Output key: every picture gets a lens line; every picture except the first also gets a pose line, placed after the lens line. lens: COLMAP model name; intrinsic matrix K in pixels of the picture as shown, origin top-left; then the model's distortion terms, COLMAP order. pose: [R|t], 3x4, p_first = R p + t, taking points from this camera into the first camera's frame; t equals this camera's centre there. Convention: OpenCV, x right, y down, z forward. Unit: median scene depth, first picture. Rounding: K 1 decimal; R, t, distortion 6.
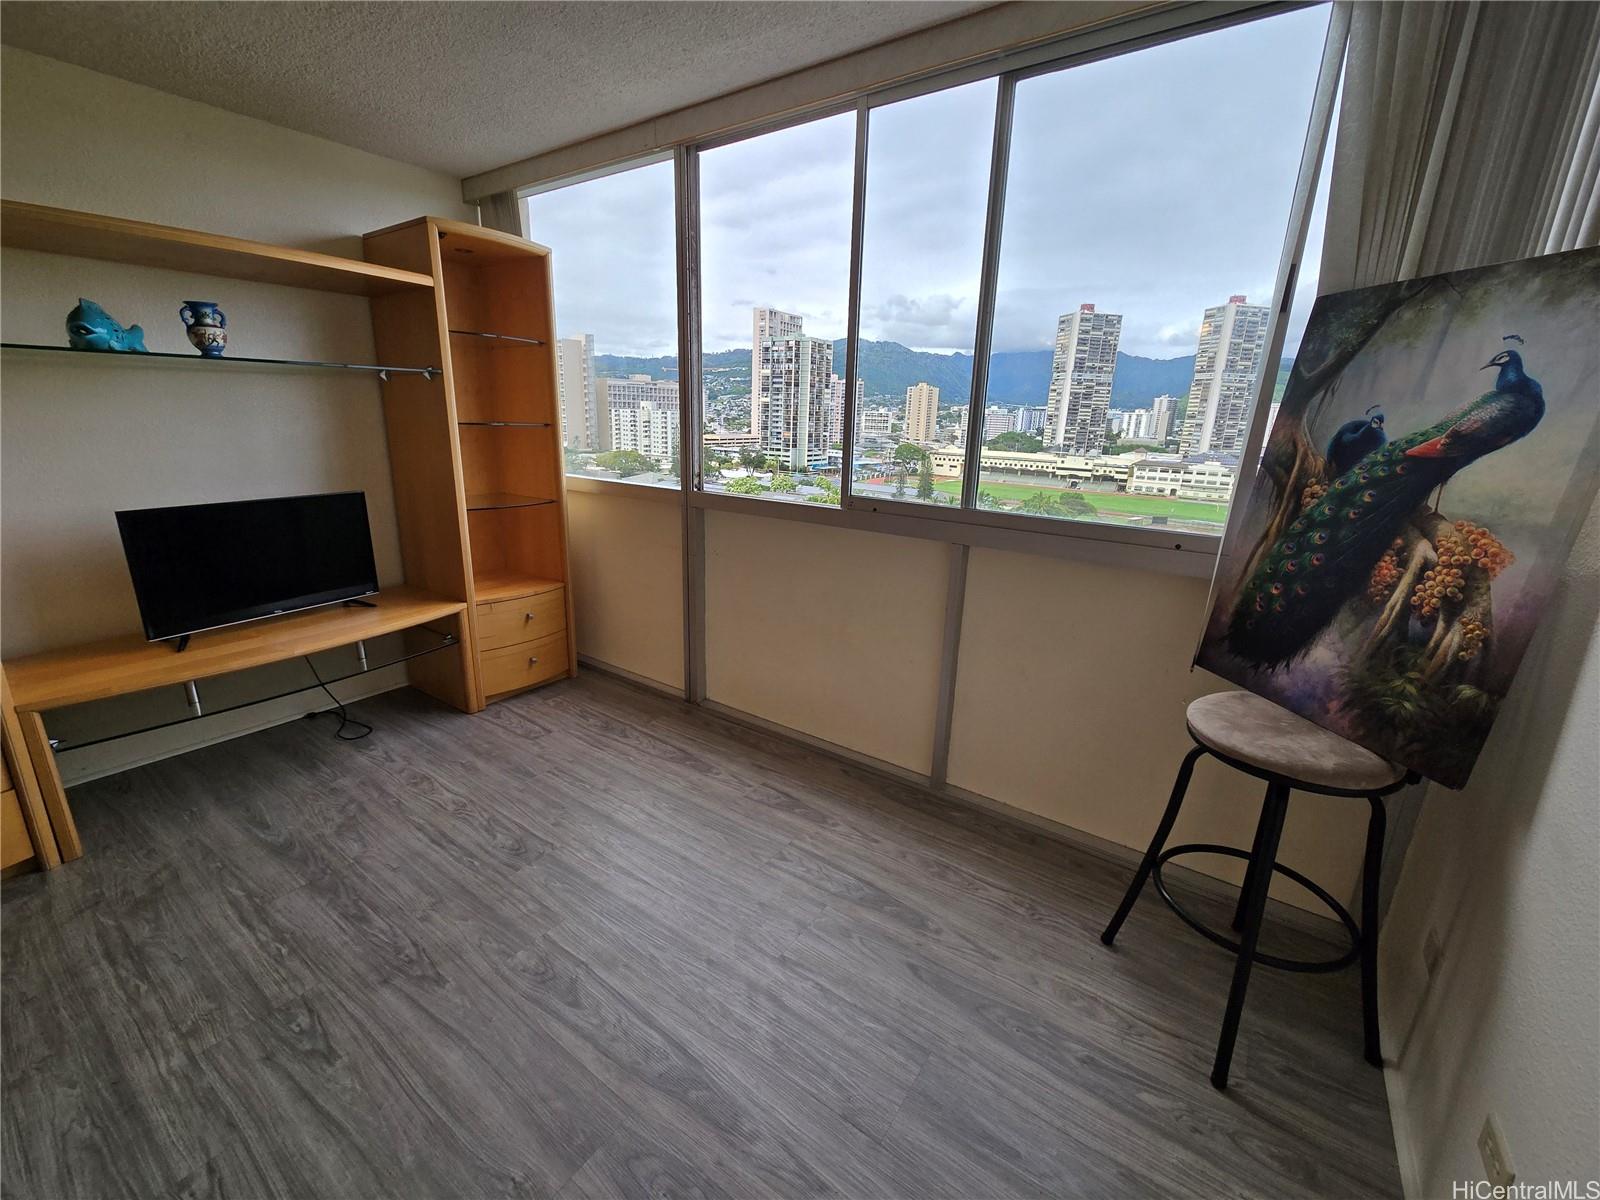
lens RADIAL K [[653.3, 0, 794.5], [0, 653.3, 586.8], [0, 0, 1]] dist [0.000110, 0.000618]
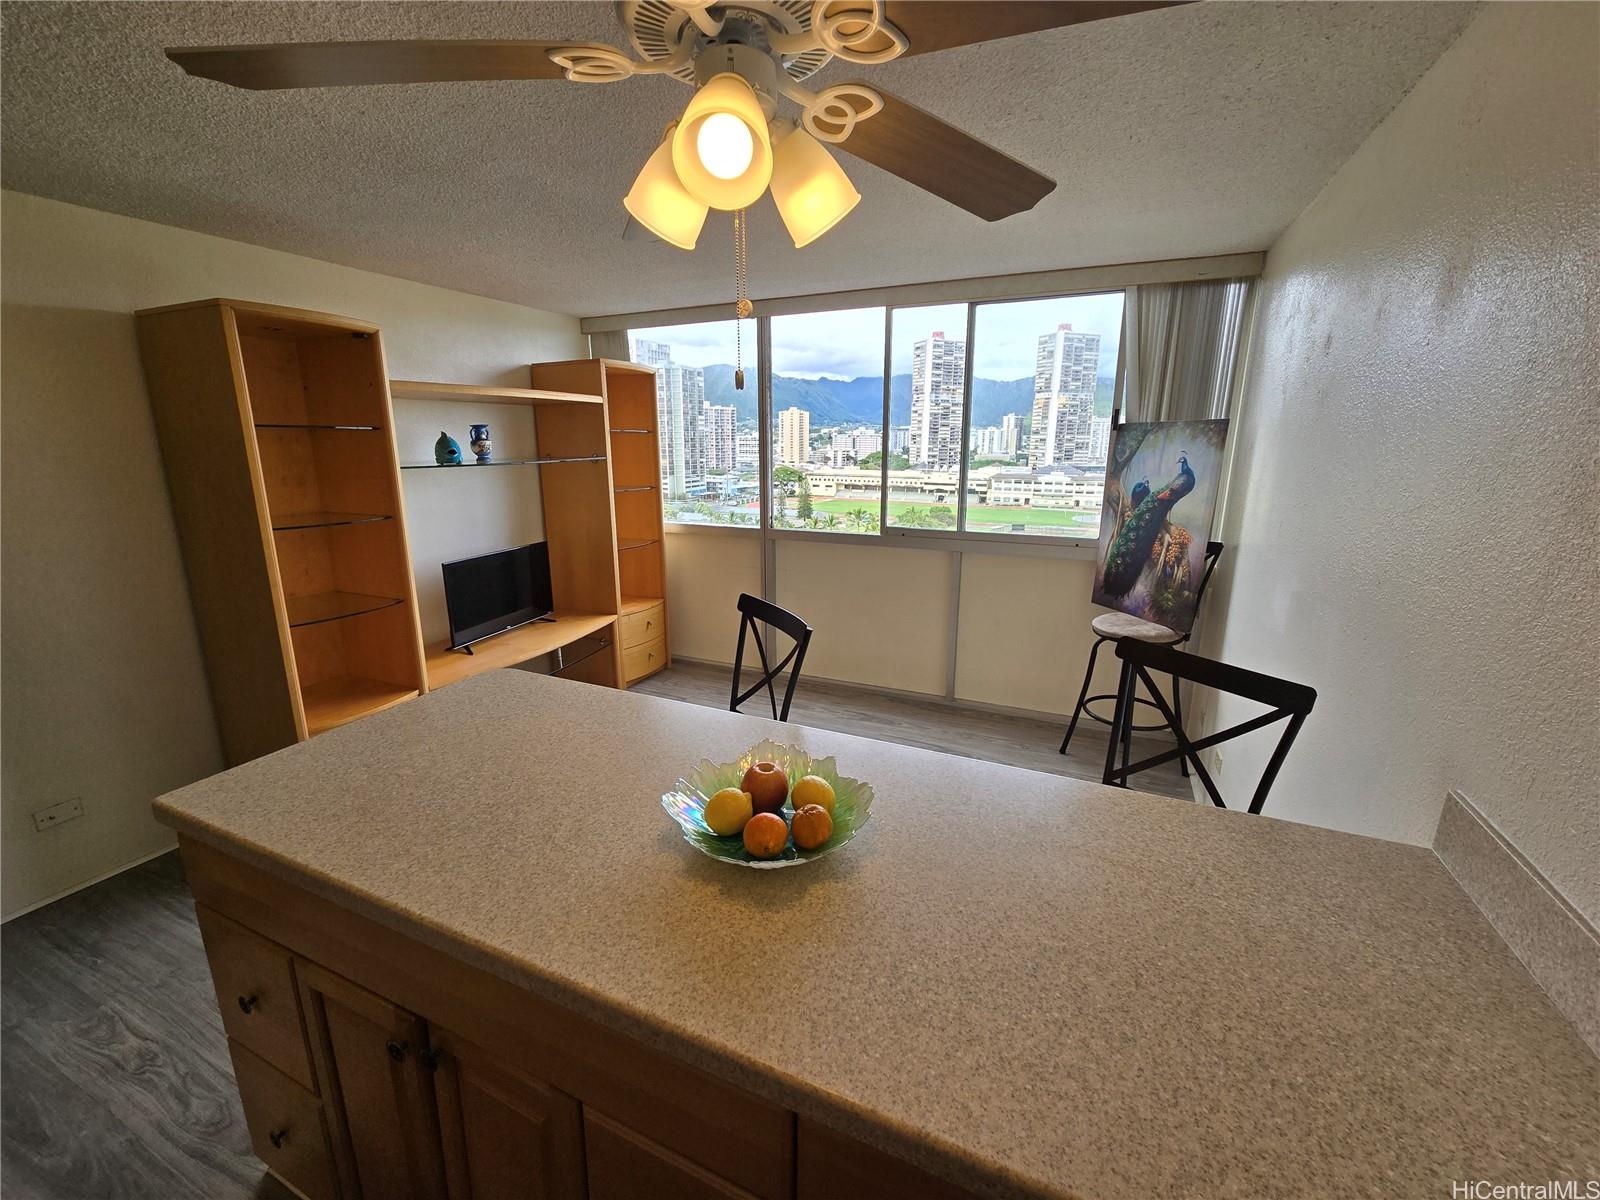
lens RADIAL K [[653.3, 0, 794.5], [0, 653.3, 586.8], [0, 0, 1]] dist [0.000110, 0.000618]
pose [[0.982097, -0.071126, 0.174431, -0.343611], [0.077372, 0.996573, -0.029262, 0.032524], [-0.171752, 0.042234, 0.984235, -0.445706]]
